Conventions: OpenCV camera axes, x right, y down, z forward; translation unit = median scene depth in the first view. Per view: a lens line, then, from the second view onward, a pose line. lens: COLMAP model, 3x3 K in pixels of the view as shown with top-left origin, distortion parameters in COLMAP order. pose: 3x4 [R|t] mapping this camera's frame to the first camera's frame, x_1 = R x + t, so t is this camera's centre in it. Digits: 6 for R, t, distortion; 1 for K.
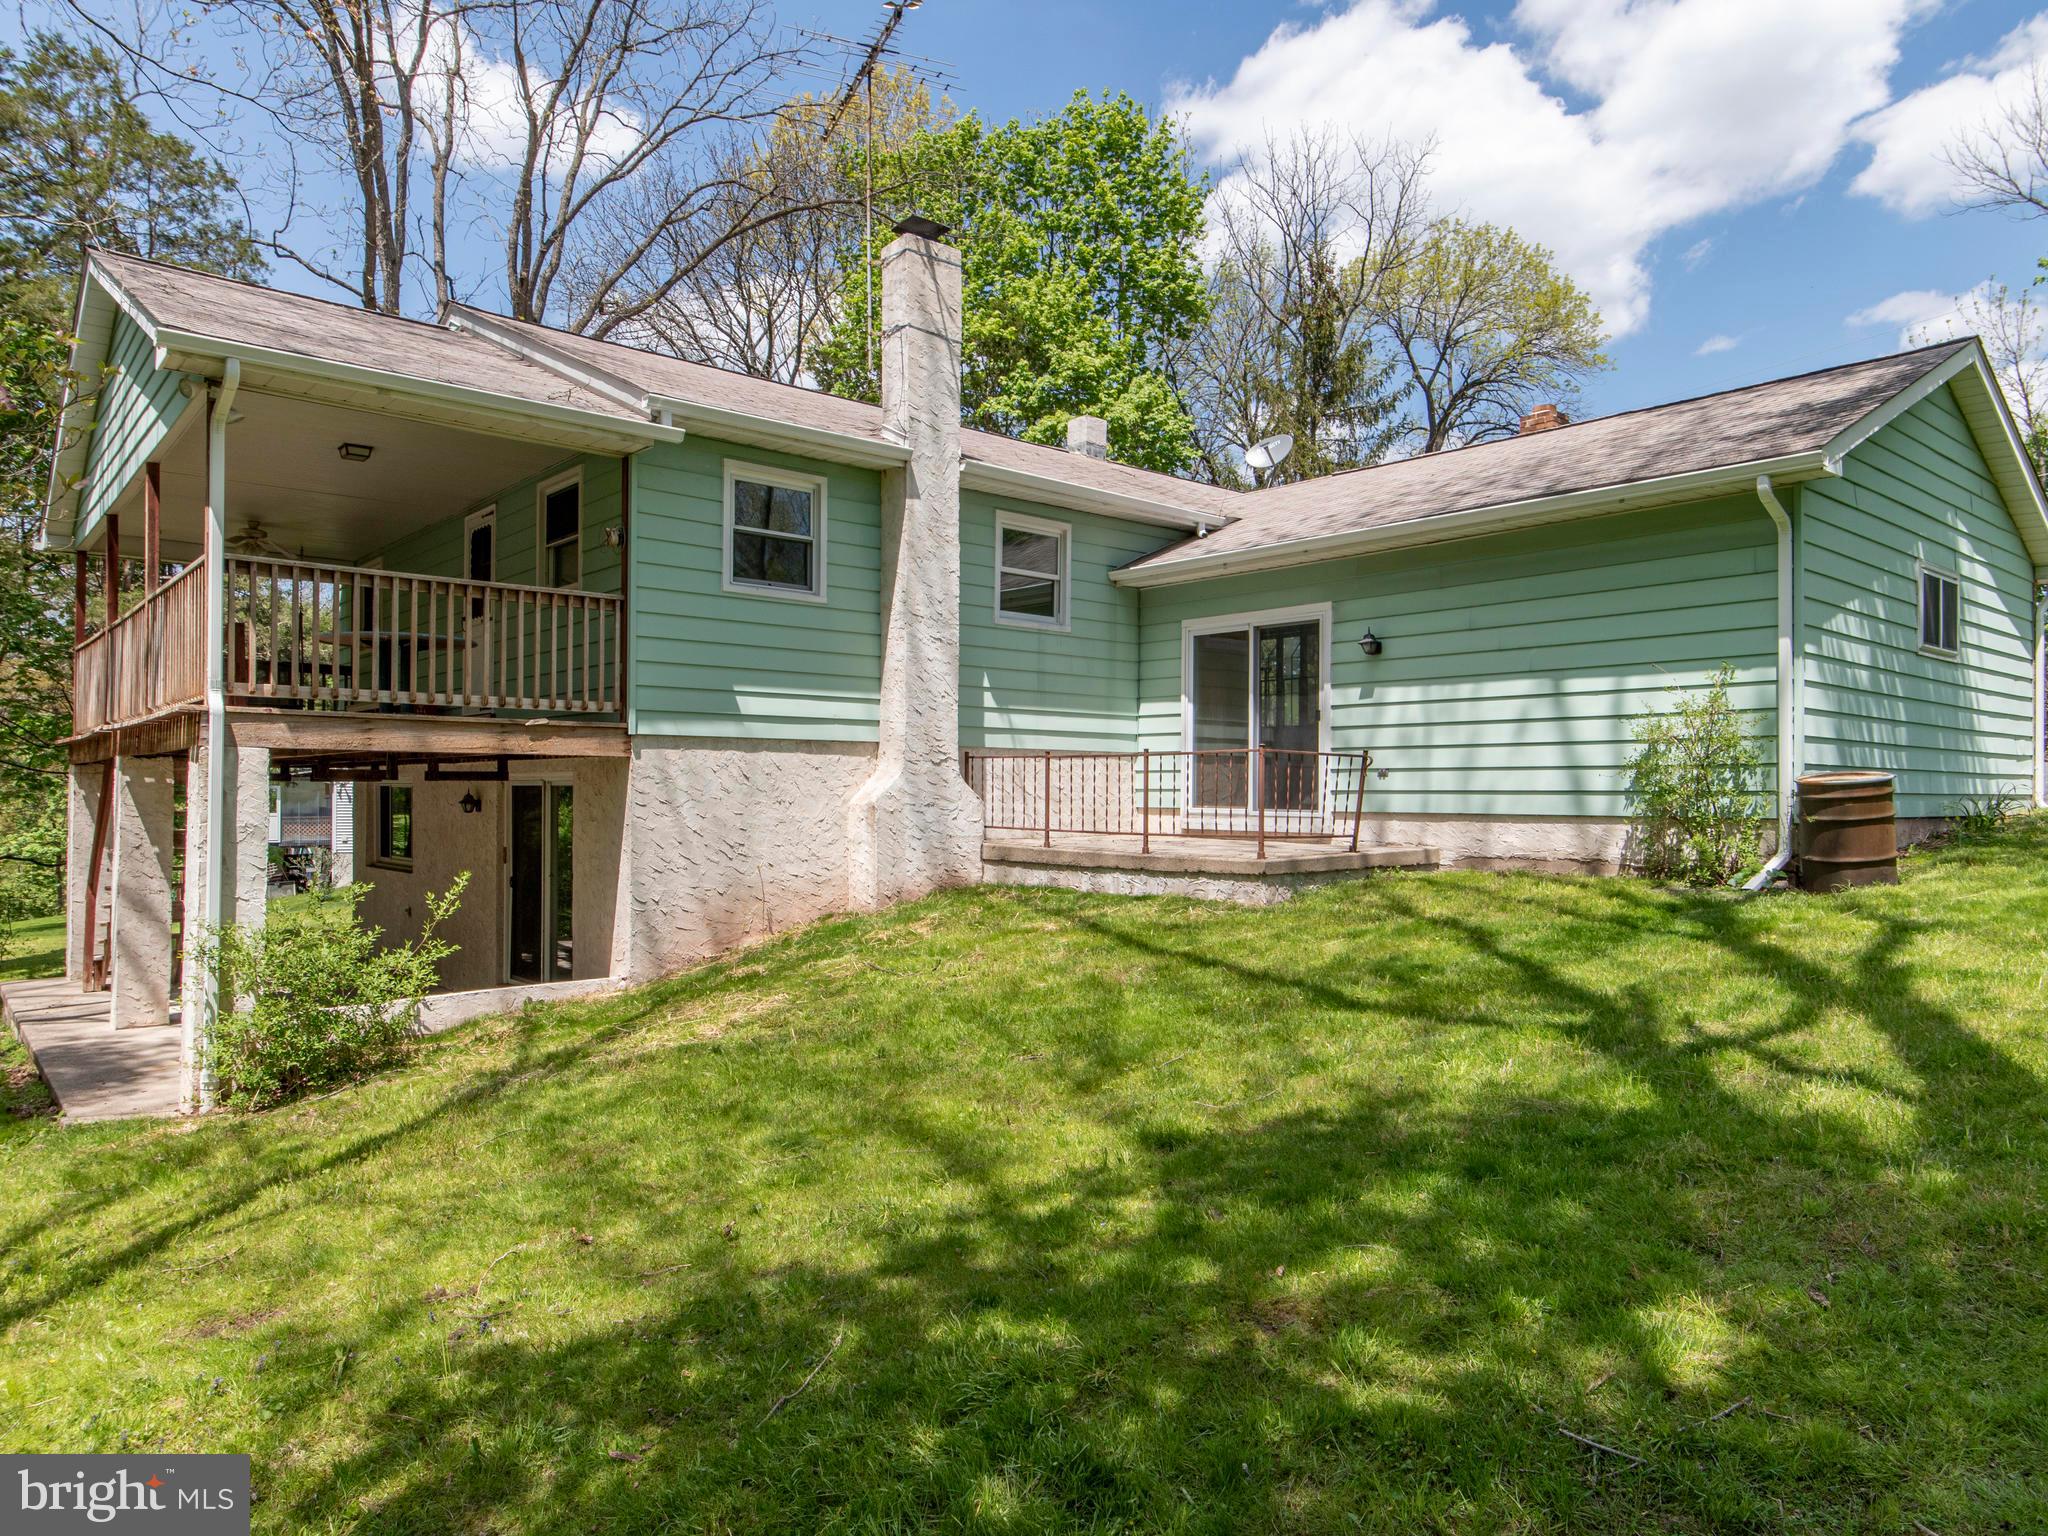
lens RADIAL K [[1305.8, 0, 1027.2], [0, 1305.8, 777.2], [0, 0, 1]] dist [0.011441, 0.002609]
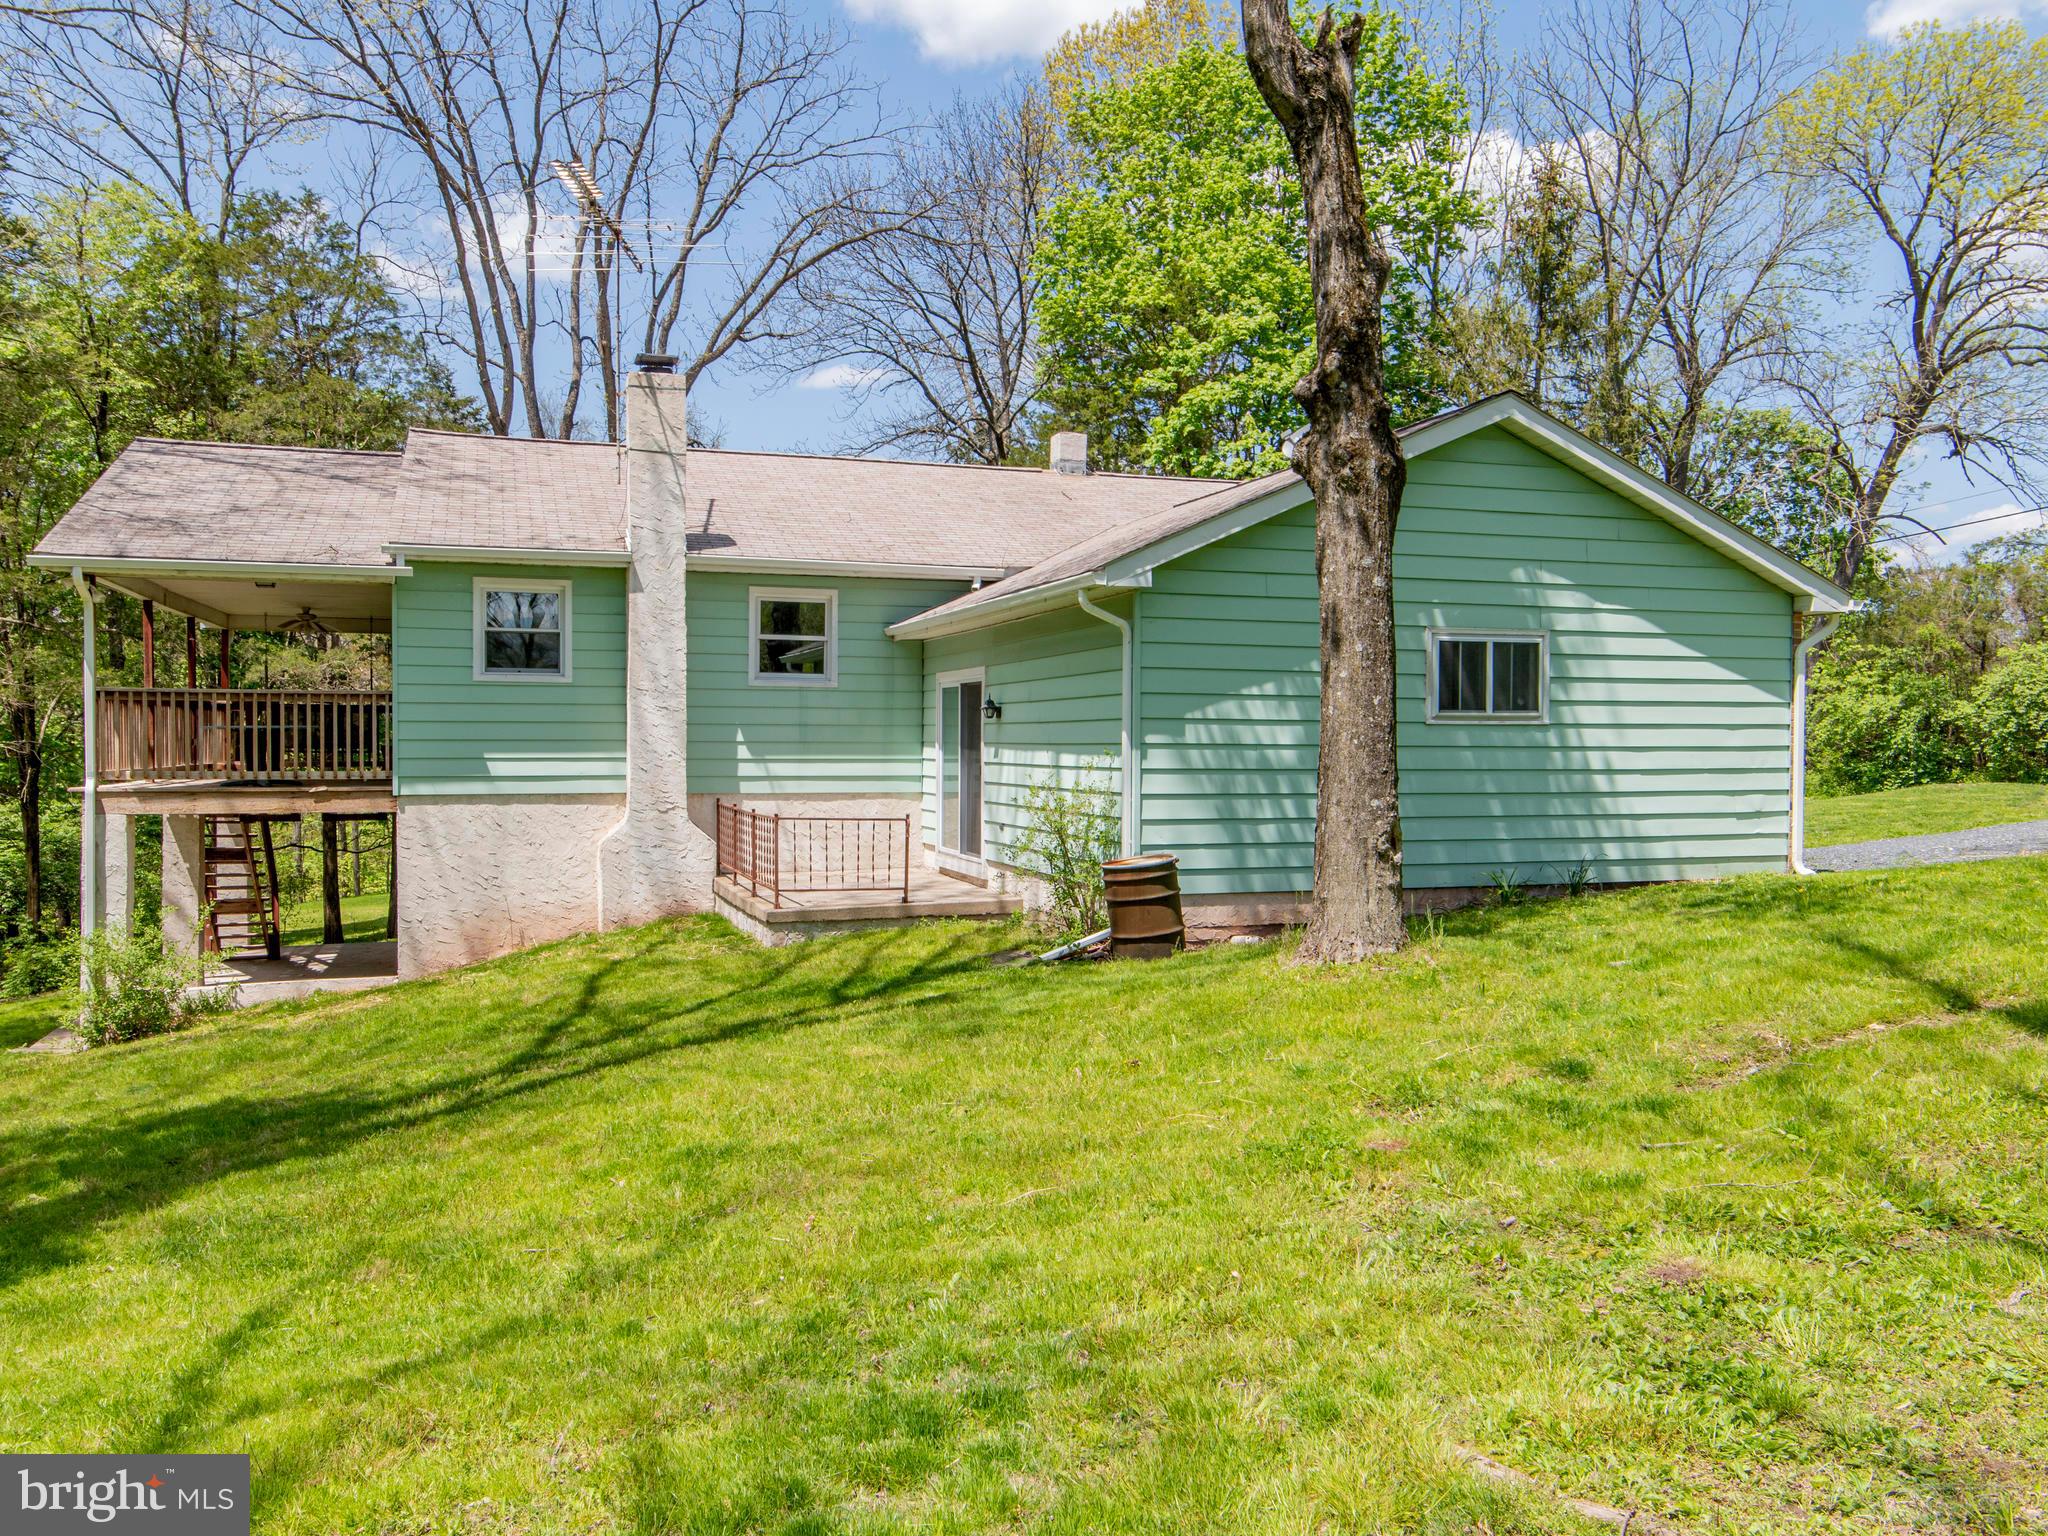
lens RADIAL K [[1614.0, 0, 1021.4], [0, 1614.0, 754.3], [0, 0, 1]] dist [0.001749, 0.007400]
pose [[0.920832, 0.000610, -0.389959, 0.811200], [0.005275, 0.999888, 0.014021, -0.082516], [0.389923, -0.014968, 0.920726, -0.229489]]
